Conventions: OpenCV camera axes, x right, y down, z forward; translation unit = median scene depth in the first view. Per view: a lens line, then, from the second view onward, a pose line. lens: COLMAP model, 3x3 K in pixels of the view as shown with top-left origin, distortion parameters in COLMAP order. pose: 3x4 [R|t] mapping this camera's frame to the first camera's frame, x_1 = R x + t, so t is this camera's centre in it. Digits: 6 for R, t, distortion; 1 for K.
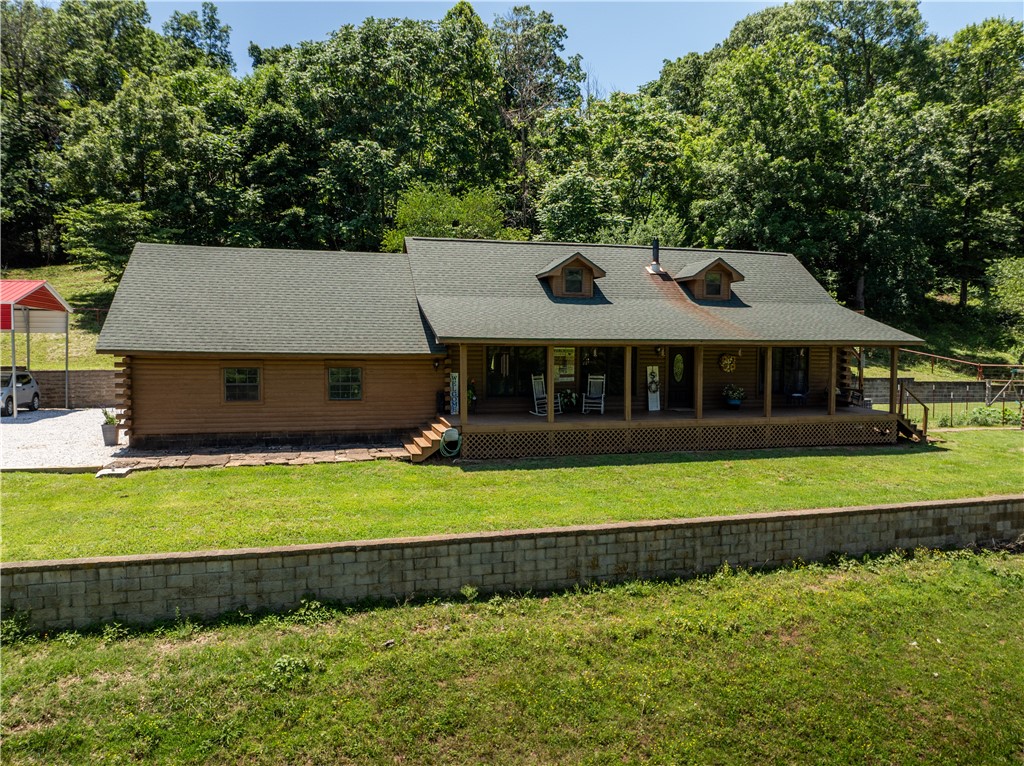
lens RADIAL K [[721.5, 0, 509.1], [0, 721.5, 384.0], [0, 0, 1]] dist [-0.039521, 0.003565]
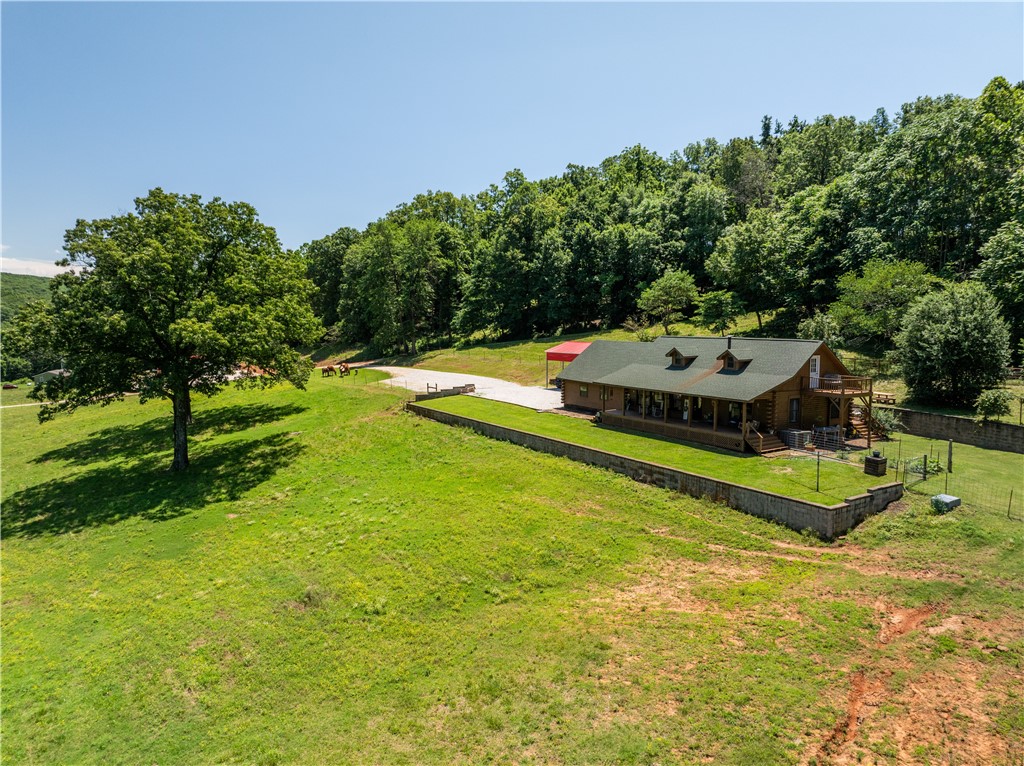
lens RADIAL K [[721.5, 0, 509.1], [0, 721.5, 384.0], [0, 0, 1]] dist [-0.039521, 0.003565]
pose [[0.277469, 0.081383, -0.957281, 2.517487], [-0.052706, 0.996195, 0.069415, -0.229029], [0.959288, 0.031194, 0.280703, -0.183004]]
